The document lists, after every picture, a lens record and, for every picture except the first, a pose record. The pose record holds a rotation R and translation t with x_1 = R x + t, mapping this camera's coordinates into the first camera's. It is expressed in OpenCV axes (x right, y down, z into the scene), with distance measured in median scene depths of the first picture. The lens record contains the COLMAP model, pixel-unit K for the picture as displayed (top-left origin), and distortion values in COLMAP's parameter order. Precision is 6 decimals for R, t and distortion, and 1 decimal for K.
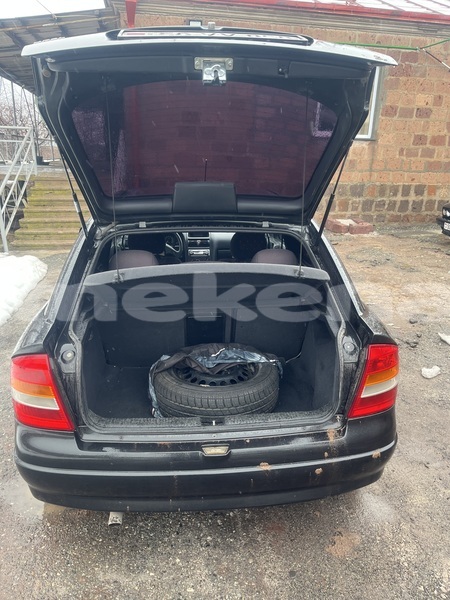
lens RADIAL K [[449.0, 0, 226.5], [0, 449.0, 302.5], [0, 0, 1]] dist [0.048399, -0.063207]
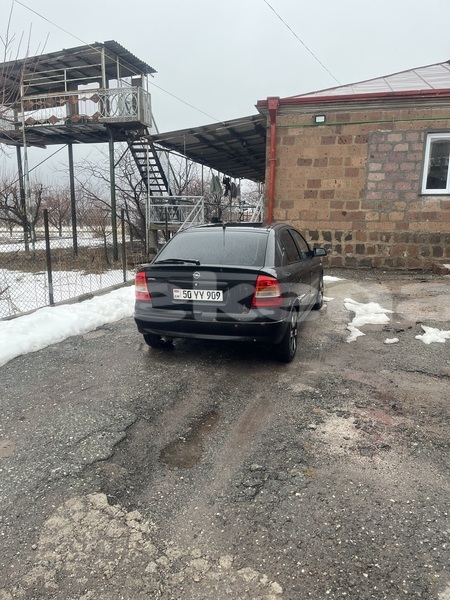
lens RADIAL K [[449.0, 0, 224.4], [0, 449.0, 298.7], [0, 0, 1]] dist [0.048399, -0.063207]
pose [[0.919323, 0.051413, -0.390132, 0.207433], [-0.104324, 0.987795, -0.115658, 0.097866], [0.379424, 0.147027, 0.913466, -0.243888]]
